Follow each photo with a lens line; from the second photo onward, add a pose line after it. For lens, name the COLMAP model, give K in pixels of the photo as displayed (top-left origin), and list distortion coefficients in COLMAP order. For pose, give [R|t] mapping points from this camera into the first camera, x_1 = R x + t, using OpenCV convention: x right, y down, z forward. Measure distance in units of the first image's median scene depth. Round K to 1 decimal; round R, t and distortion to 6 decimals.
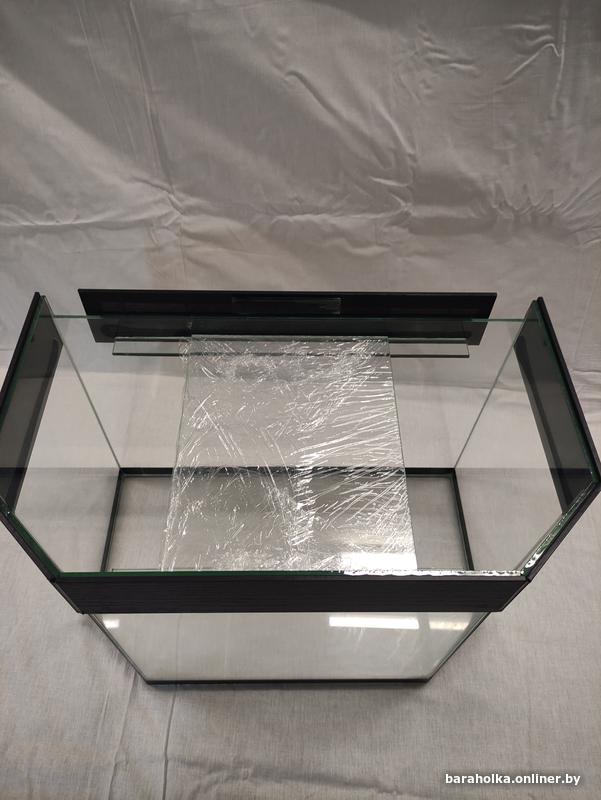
lens RADIAL K [[607.8, 0, 306.1], [0, 607.8, 413.9], [0, 0, 1]] dist [0.050208, -0.037867]
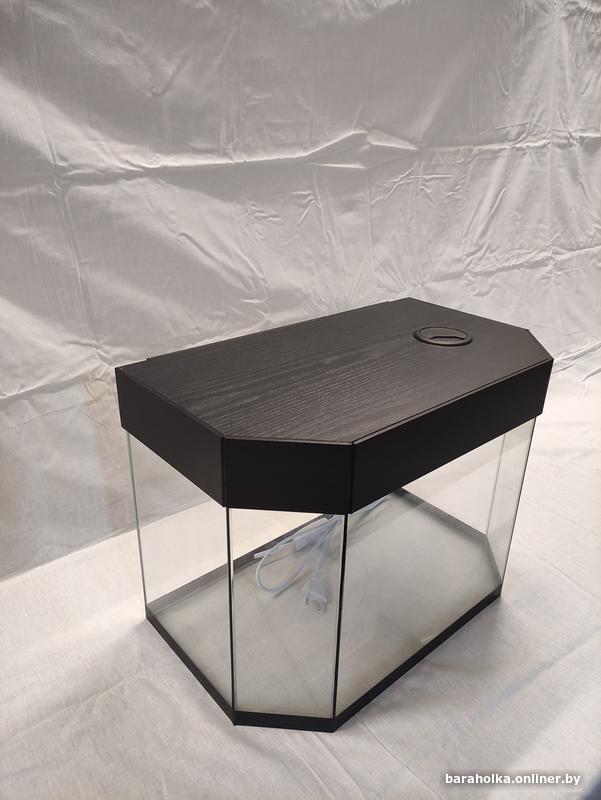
lens RADIAL K [[607.8, 0, 313.1], [0, 607.8, 410.1], [0, 0, 1]] dist [0.050208, -0.037867]
pose [[0.751347, -0.288776, 0.593368, -0.685330], [0.536536, 0.790815, -0.294516, 0.309286], [-0.384196, 0.539647, 0.749116, 0.052341]]
